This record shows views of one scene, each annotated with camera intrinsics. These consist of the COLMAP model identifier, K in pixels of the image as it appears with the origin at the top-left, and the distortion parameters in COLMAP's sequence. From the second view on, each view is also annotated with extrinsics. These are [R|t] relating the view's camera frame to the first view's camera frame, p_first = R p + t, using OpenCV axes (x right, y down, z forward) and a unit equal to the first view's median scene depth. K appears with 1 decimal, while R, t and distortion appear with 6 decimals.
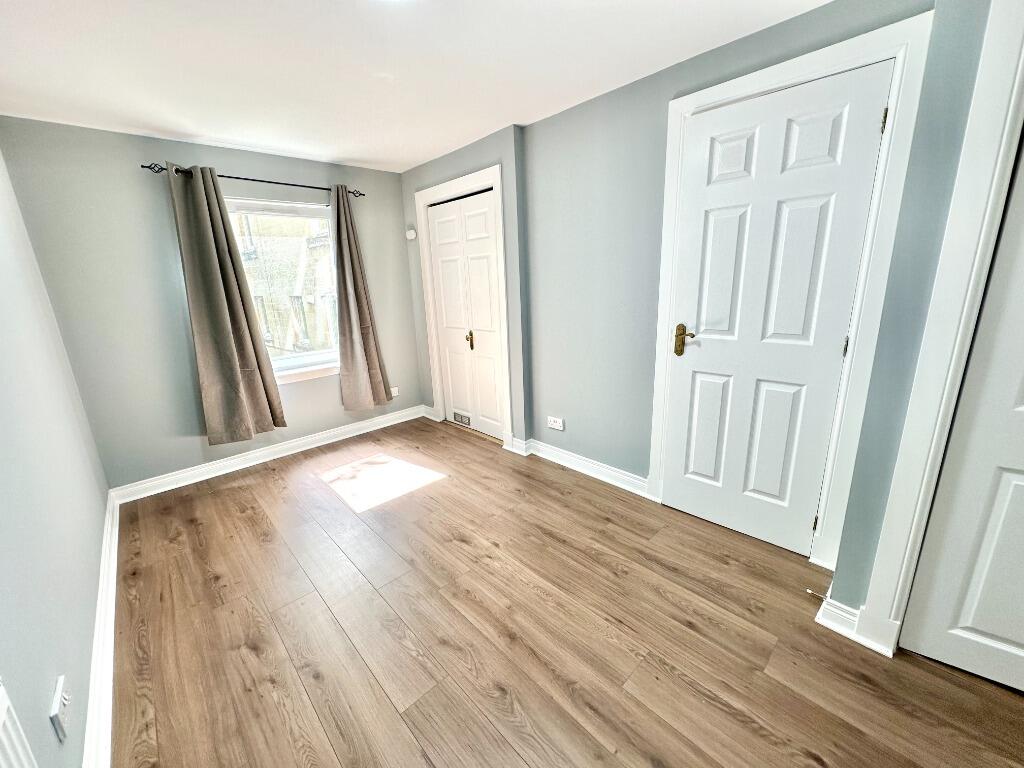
lens RADIAL K [[407.4, 0, 512.6], [0, 407.4, 386.7], [0, 0, 1]] dist [0.001396, 0.000138]
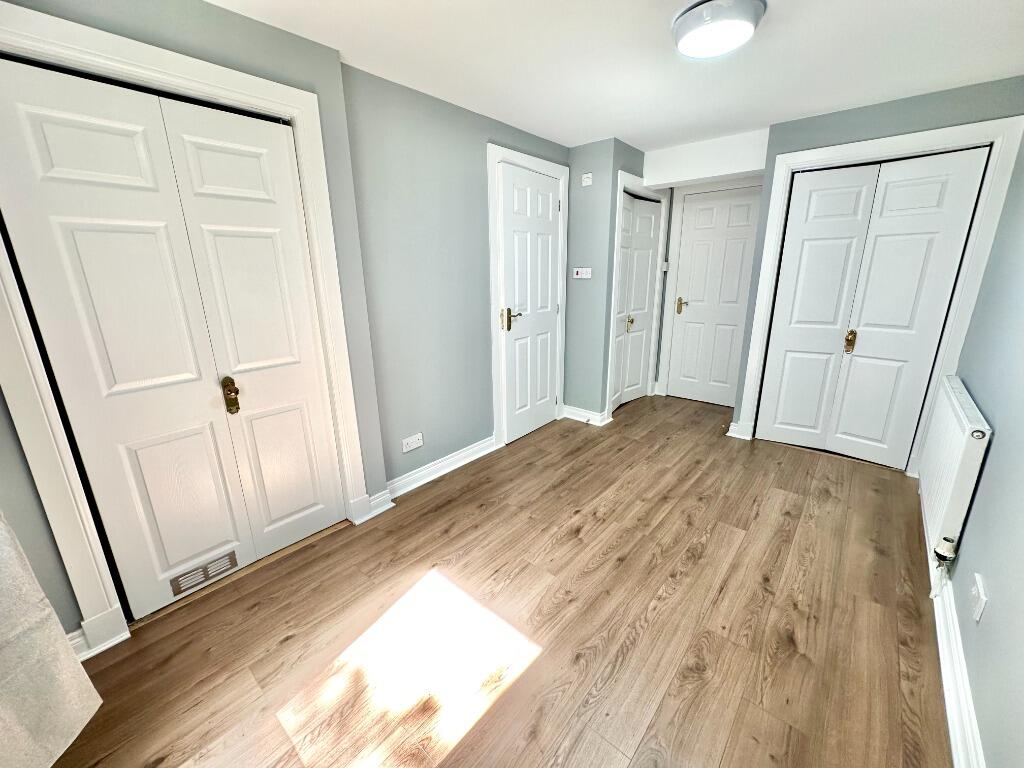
lens RADIAL K [[407.4, 0, 512.8], [0, 407.4, 383.6], [0, 0, 1]] dist [0.001396, 0.000138]
pose [[-0.096605, -0.227622, 0.968946, -0.979438], [0.275501, 0.929348, 0.245788, -0.244581], [-0.956434, 0.290690, -0.027070, 1.061771]]
